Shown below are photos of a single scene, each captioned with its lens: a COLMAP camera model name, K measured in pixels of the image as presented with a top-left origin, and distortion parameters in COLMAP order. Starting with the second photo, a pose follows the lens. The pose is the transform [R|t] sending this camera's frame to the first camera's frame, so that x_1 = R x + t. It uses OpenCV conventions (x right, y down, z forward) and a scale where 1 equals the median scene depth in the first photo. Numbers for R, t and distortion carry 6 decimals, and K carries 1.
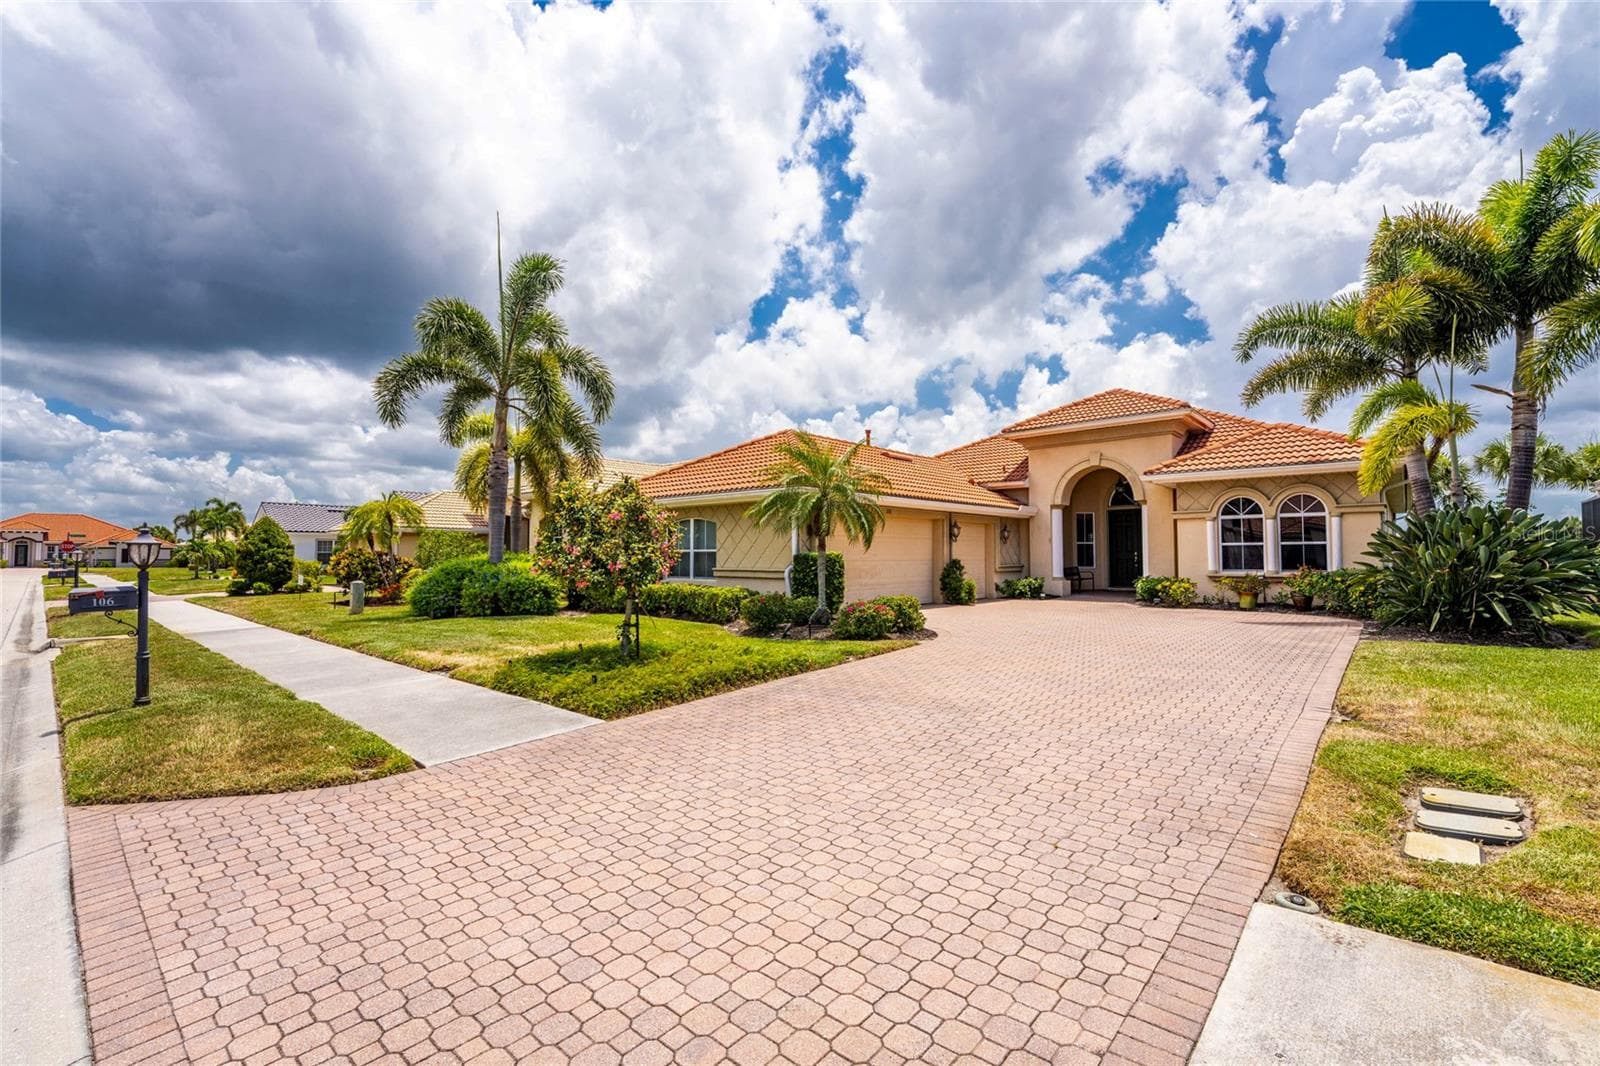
lens RADIAL K [[690.8, 0, 799.8], [0, 690.8, 550.4], [0, 0, 1]] dist [-0.020019, -0.000176]
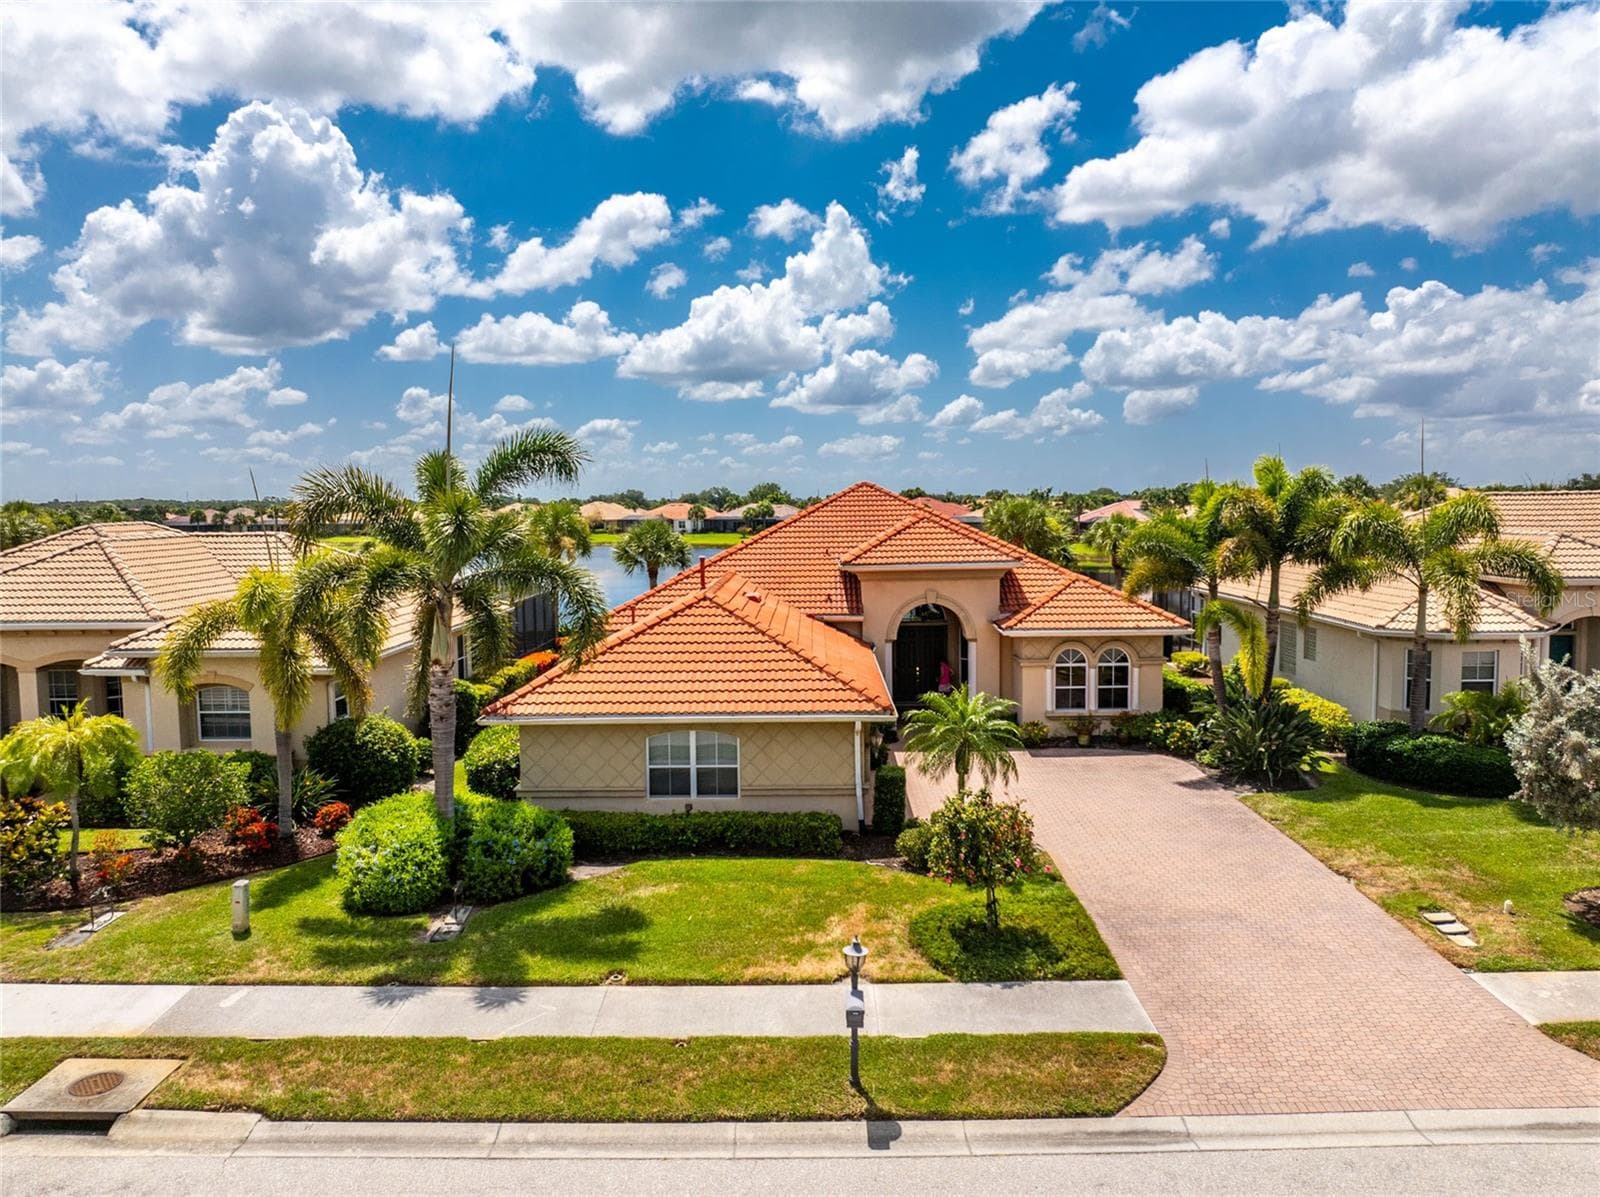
lens RADIAL K [[1128.1, 0, 798.3], [0, 1128.1, 591.2], [0, 0, 1]] dist [-0.059422, 0.007128]
pose [[0.759522, -0.051671, 0.648426, -0.966082], [0.001417, 0.996969, 0.077785, -0.328709], [-0.650480, -0.058161, 0.757293, -0.152391]]
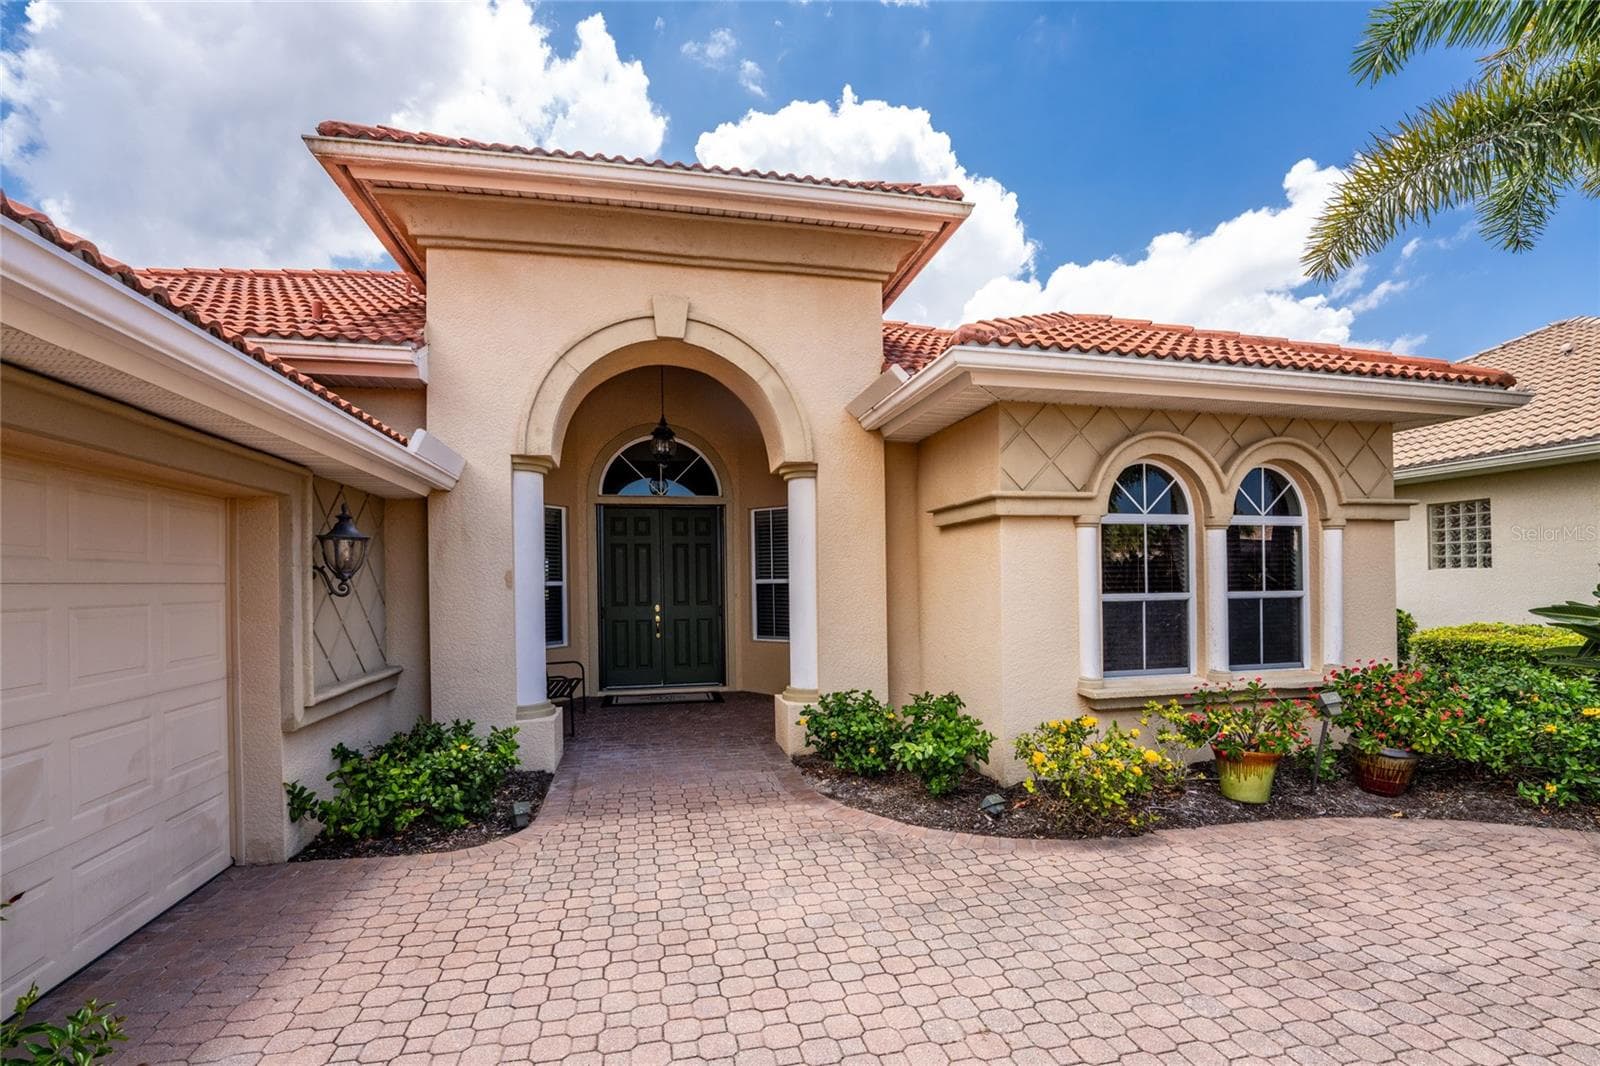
lens RADIAL K [[690.8, 0, 781.8], [0, 690.8, 582.5], [0, 0, 1]] dist [-0.020019, -0.000176]
pose [[0.594784, -0.000617, 0.803885, 0.259288], [0.001885, 0.999998, -0.000627, -0.017037], [-0.803883, 0.001888, 0.594784, 0.949811]]
